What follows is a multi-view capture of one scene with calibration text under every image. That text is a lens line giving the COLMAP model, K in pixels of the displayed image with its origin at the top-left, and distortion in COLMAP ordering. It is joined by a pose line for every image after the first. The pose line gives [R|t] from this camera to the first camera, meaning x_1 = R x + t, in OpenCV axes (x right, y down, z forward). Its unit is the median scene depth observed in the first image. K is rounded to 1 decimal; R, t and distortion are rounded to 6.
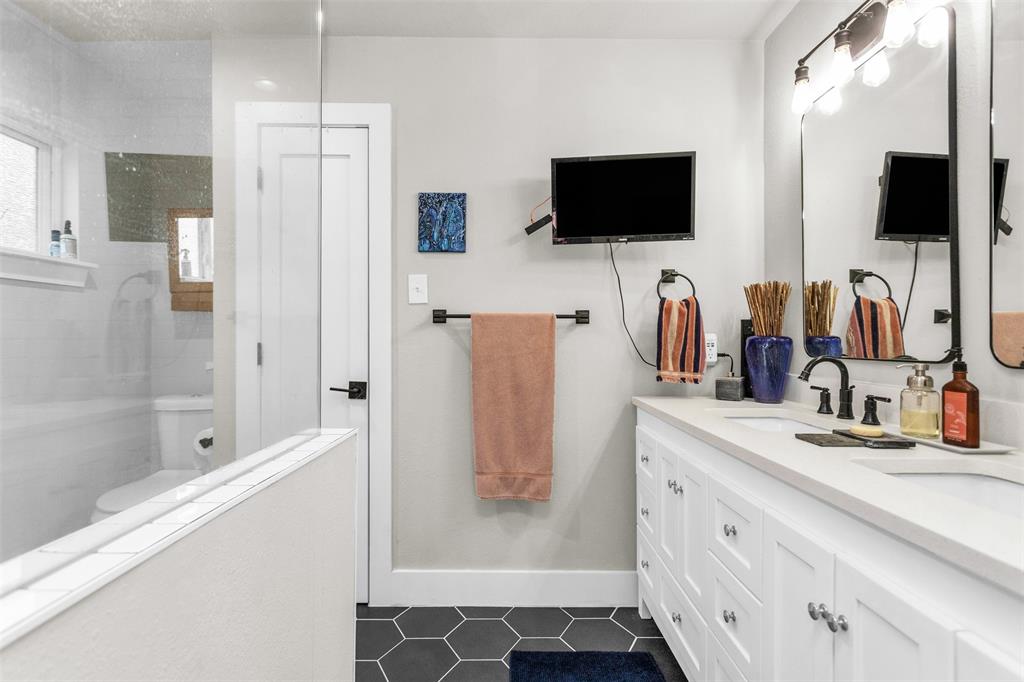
lens RADIAL K [[503.1, 0, 512.0], [0, 503.1, 341.0], [0, 0, 1]] dist [0.001478, 0.000588]
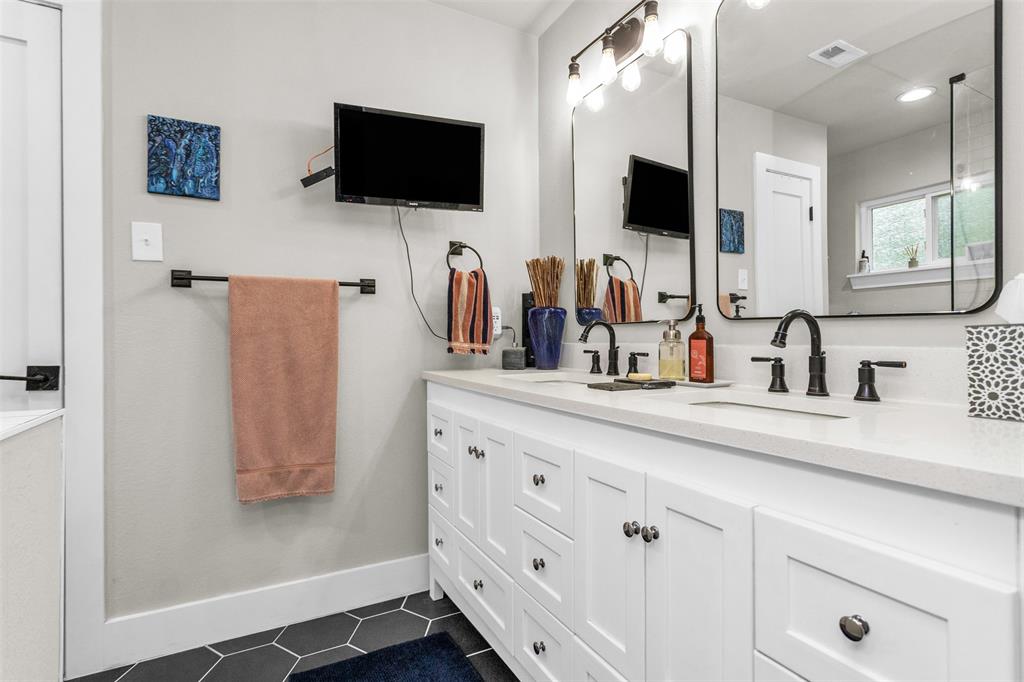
lens RADIAL K [[503.9, 0, 512.0], [0, 503.9, 341.0], [0, 0, 1]] dist [0.000119, 0.000718]
pose [[0.884167, -0.007301, 0.467114, -0.060857], [0.011249, 0.999921, -0.005663, 0.063753], [-0.467035, 0.010262, 0.884179, 0.072955]]
